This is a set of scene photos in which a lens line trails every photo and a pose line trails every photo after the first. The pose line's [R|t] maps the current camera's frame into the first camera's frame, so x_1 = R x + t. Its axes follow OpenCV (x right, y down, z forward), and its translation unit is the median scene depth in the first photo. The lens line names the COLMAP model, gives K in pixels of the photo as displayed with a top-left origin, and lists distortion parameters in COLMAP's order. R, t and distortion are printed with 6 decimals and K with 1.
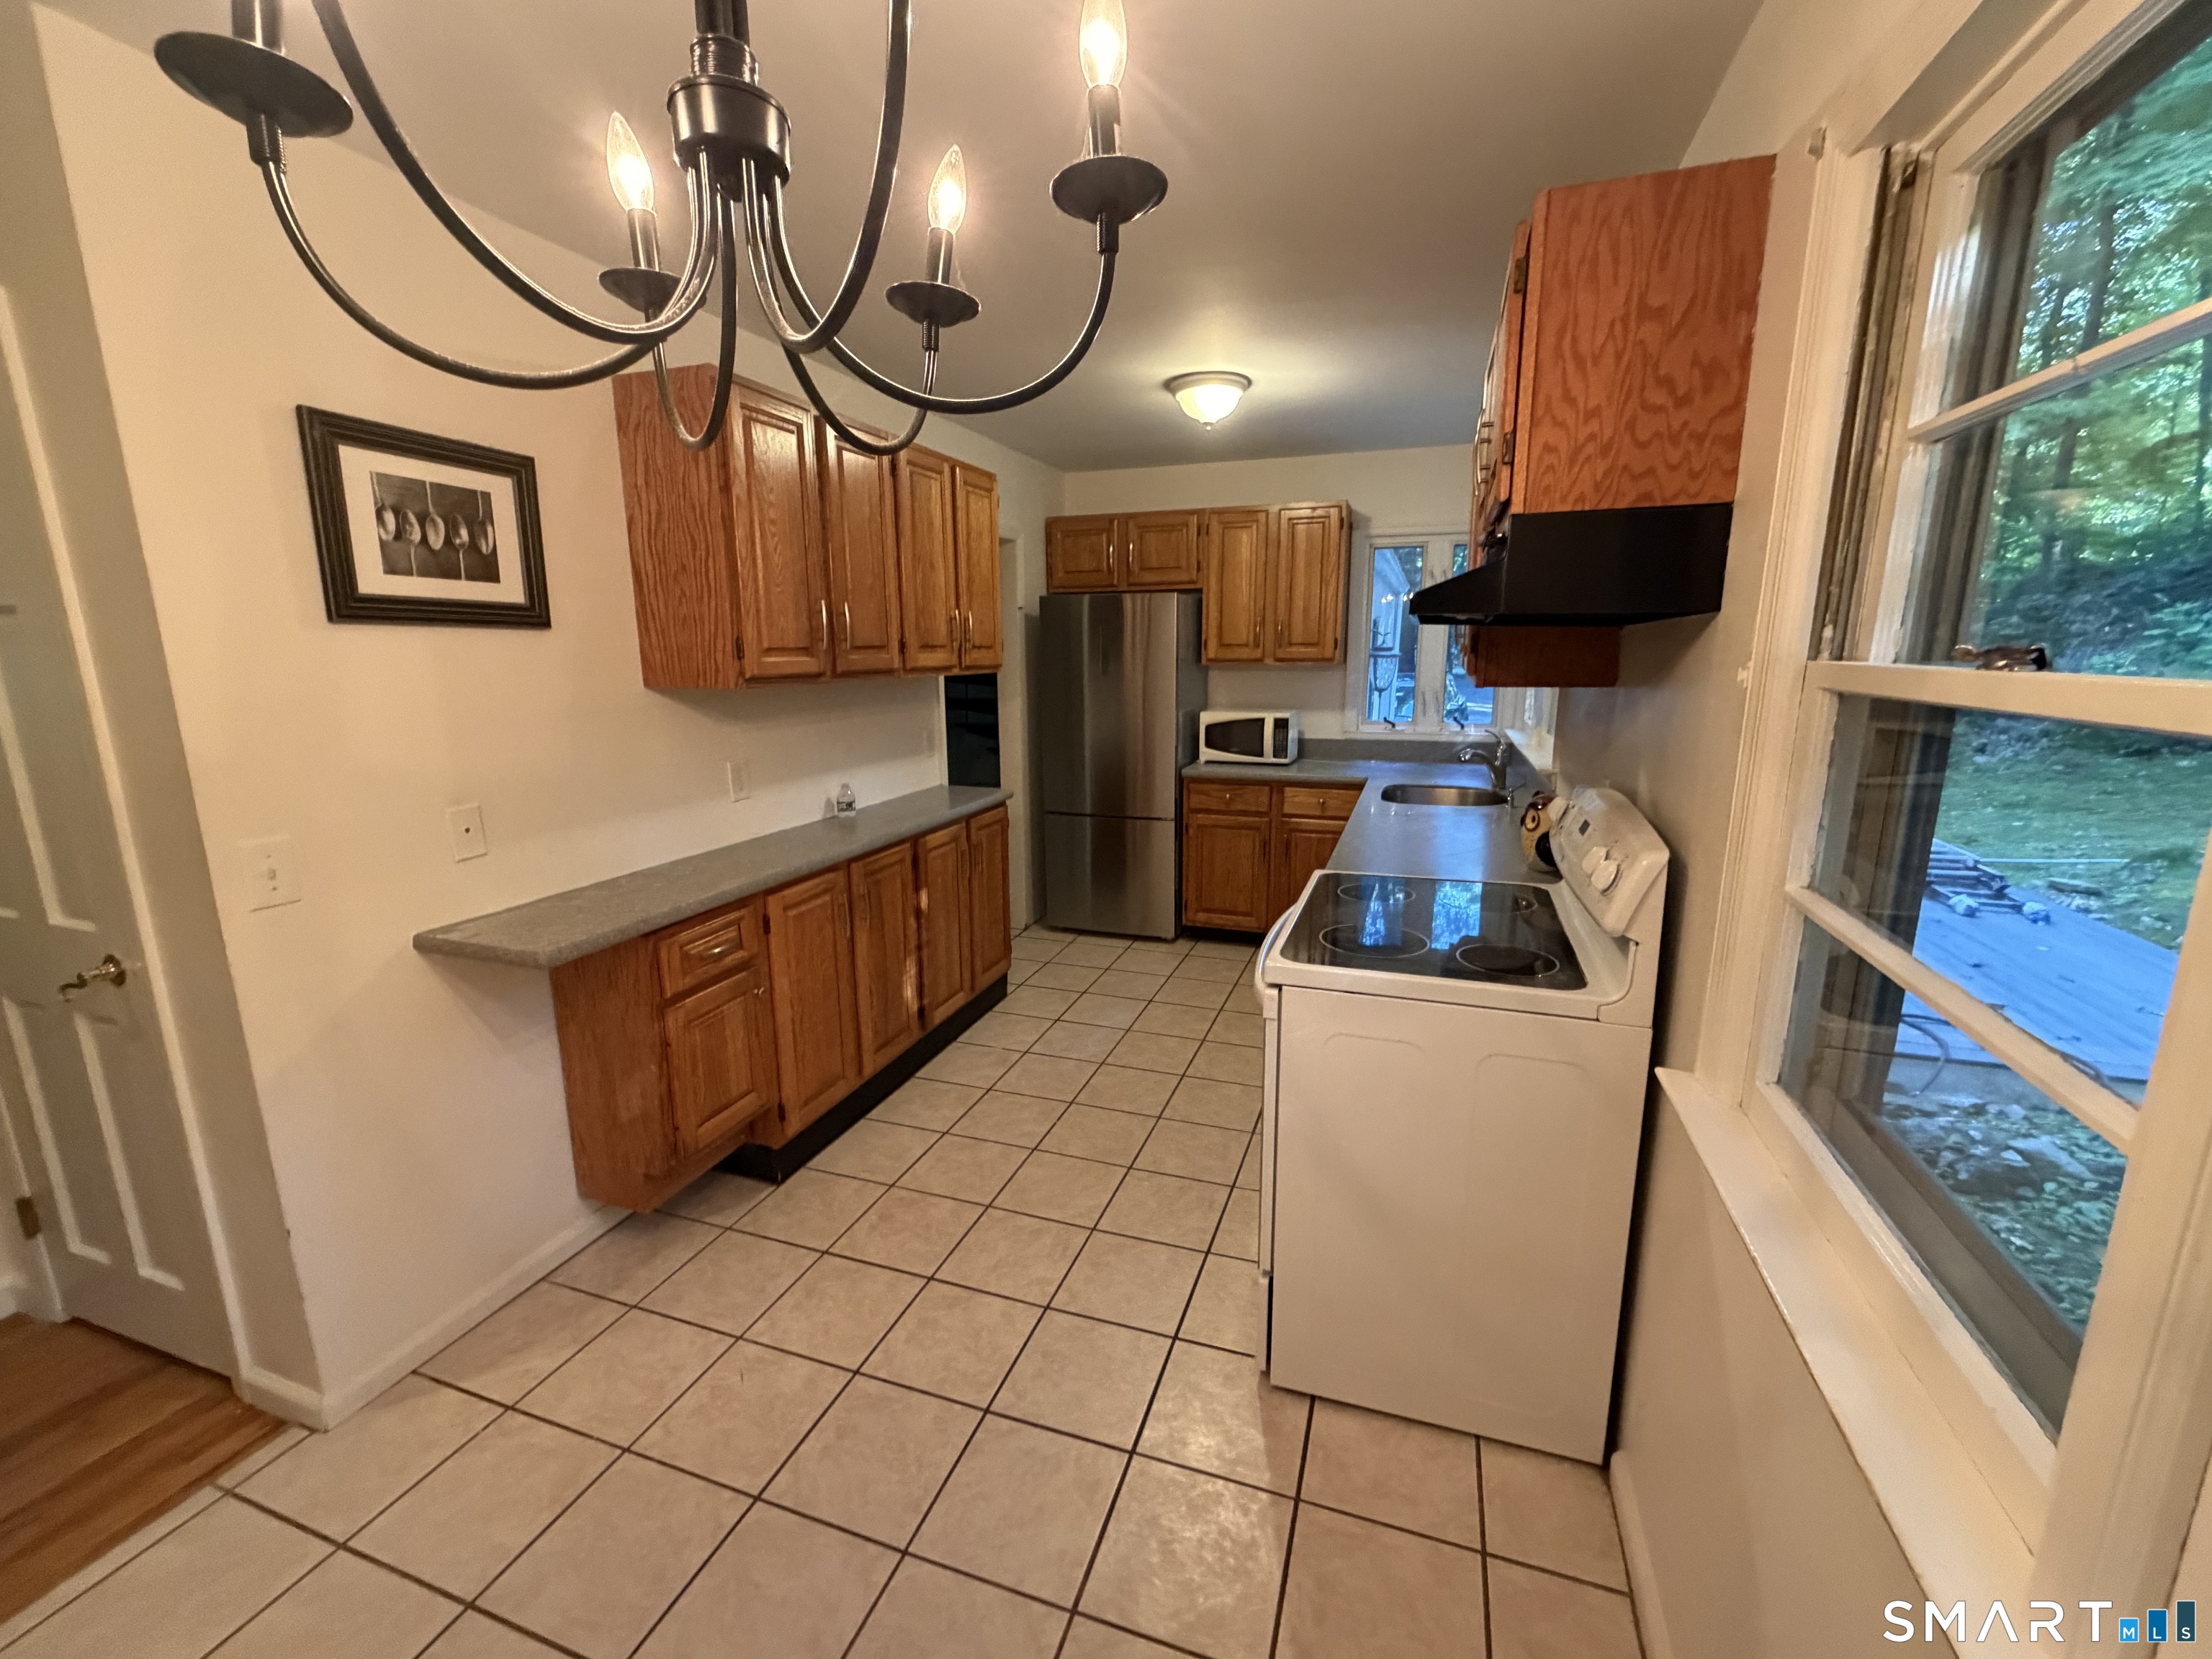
lens RADIAL K [[904.1, 0, 1103.5], [0, 904.1, 822.5], [0, 0, 1]] dist [0.001783, 0.000117]
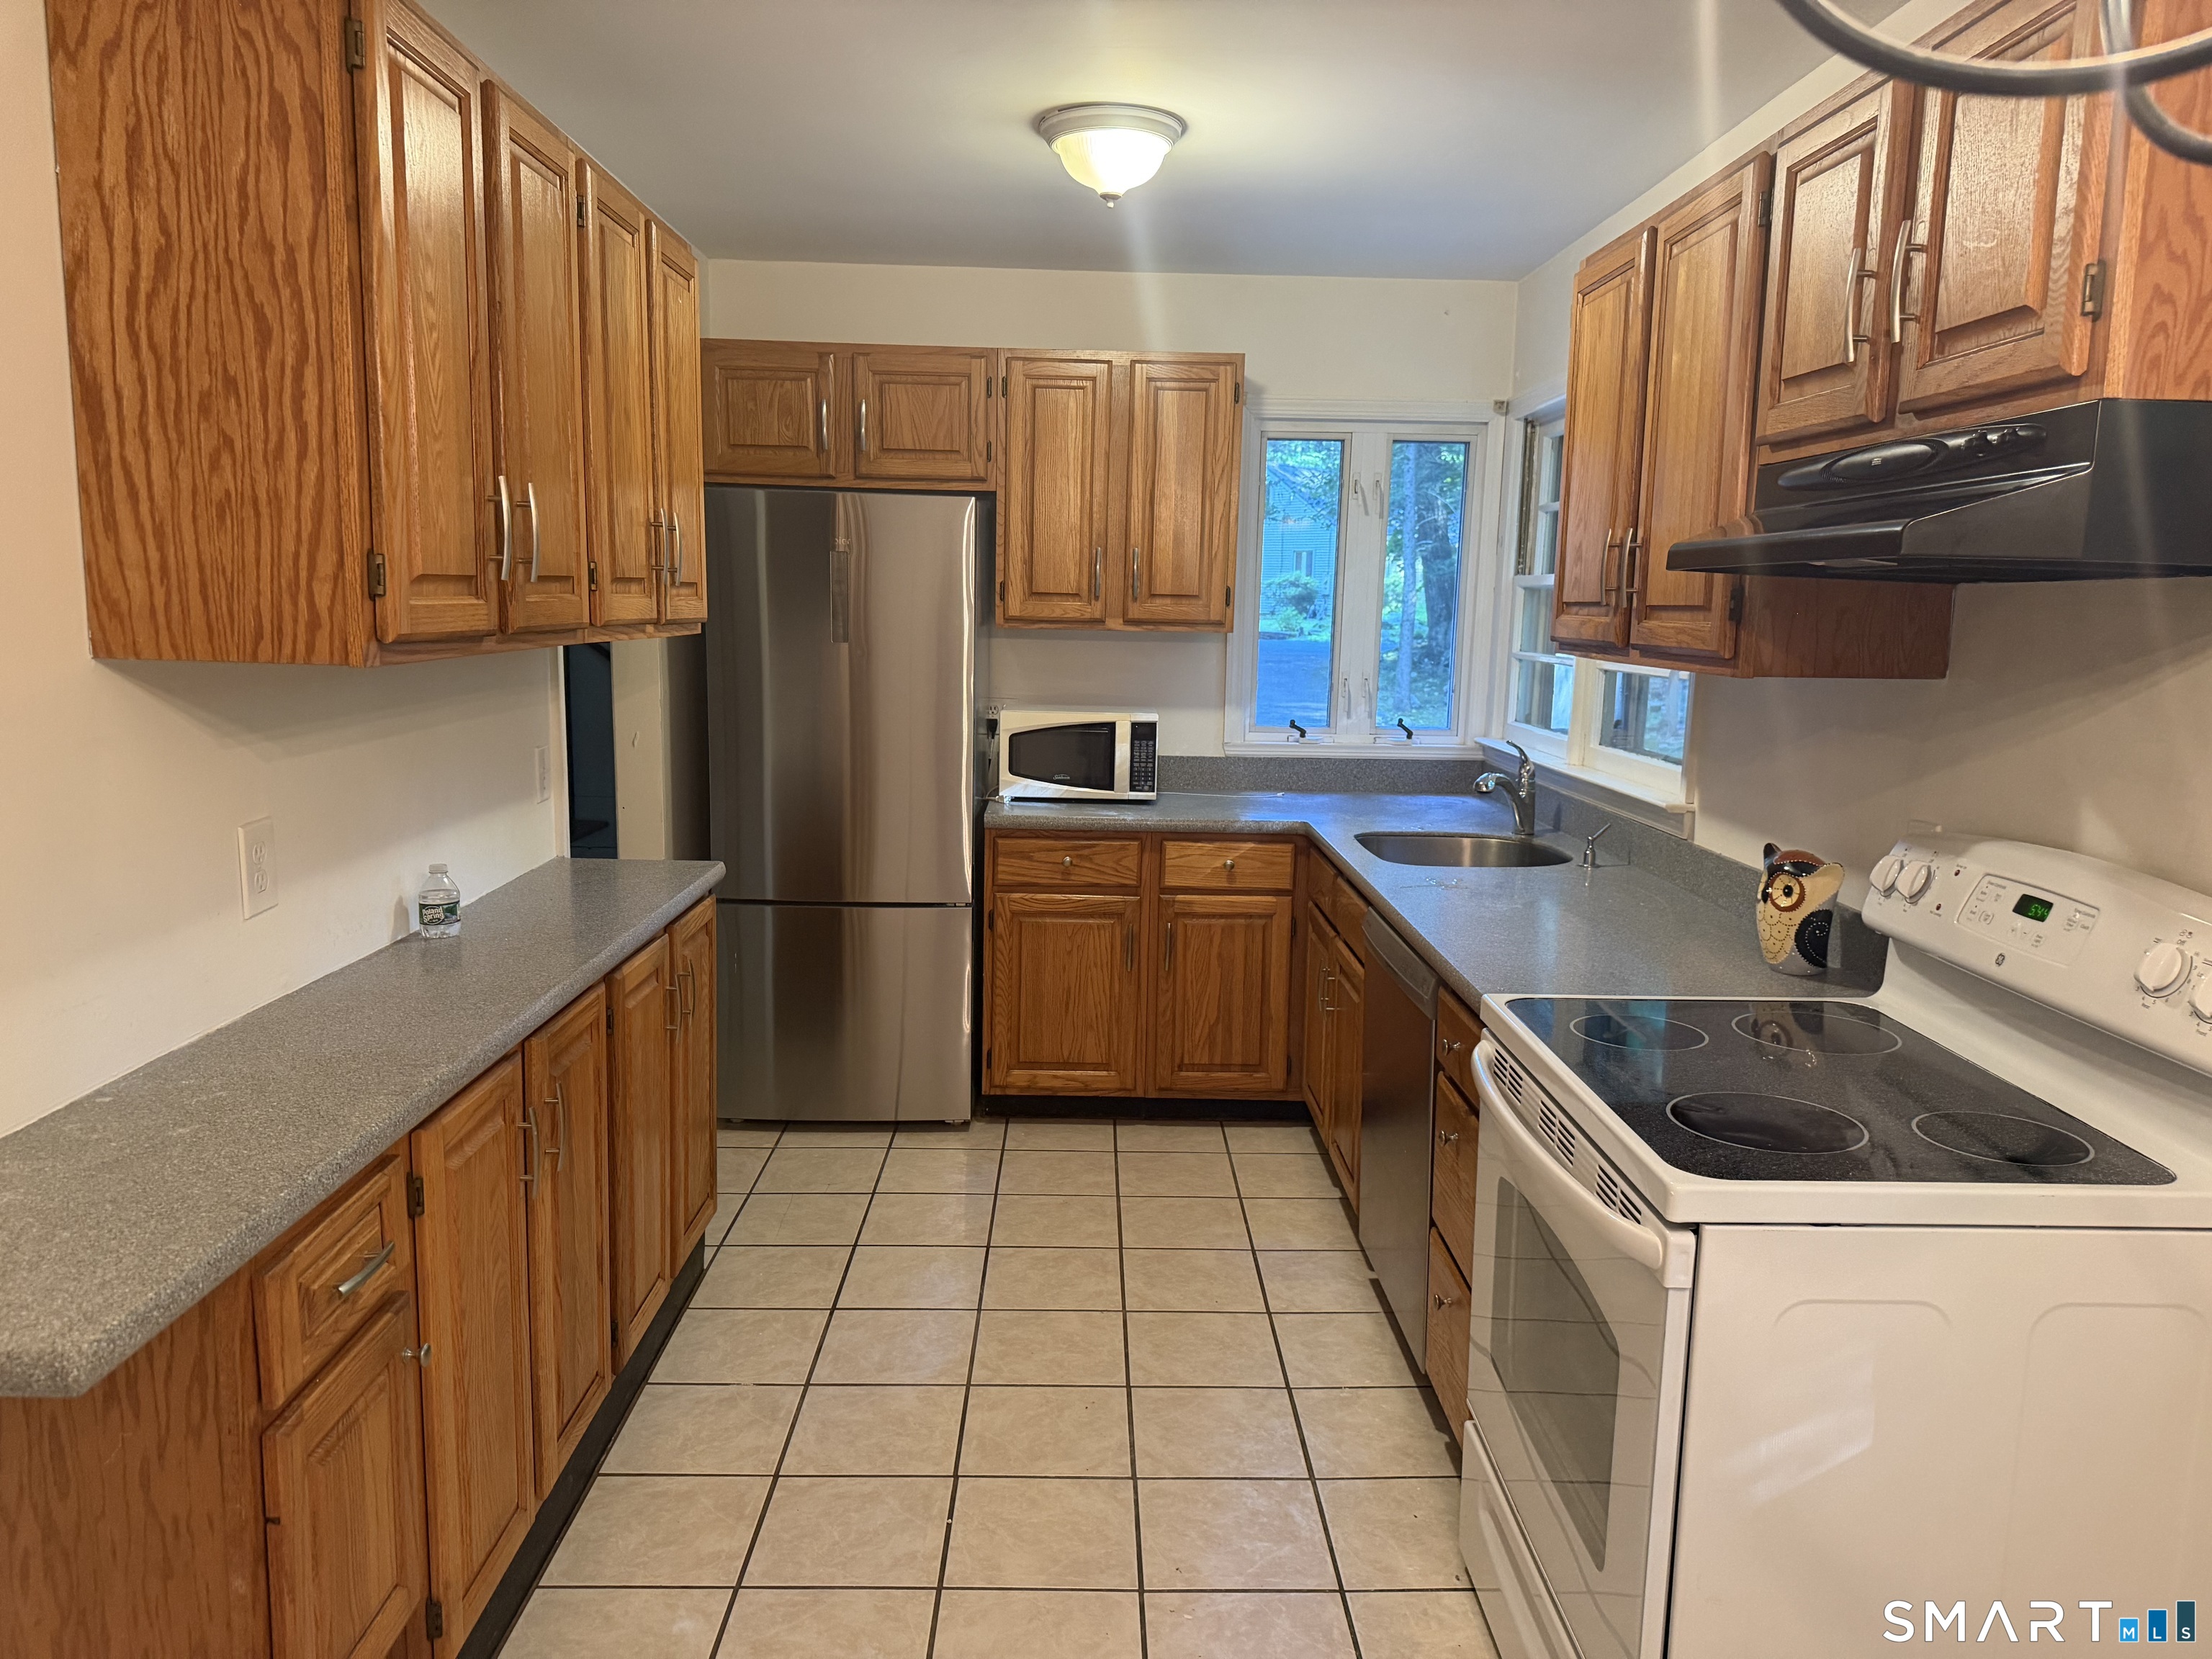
lens RADIAL K [[1547.9, 0, 1106.0], [0, 1547.9, 829.5], [0, 0, 1]] dist [0.144033, -0.157281]
pose [[0.939878, -0.024055, 0.340662, -0.174889], [0.037612, 0.998739, -0.033249, -0.015273], [-0.339433, 0.044063, 0.939598, 0.080736]]
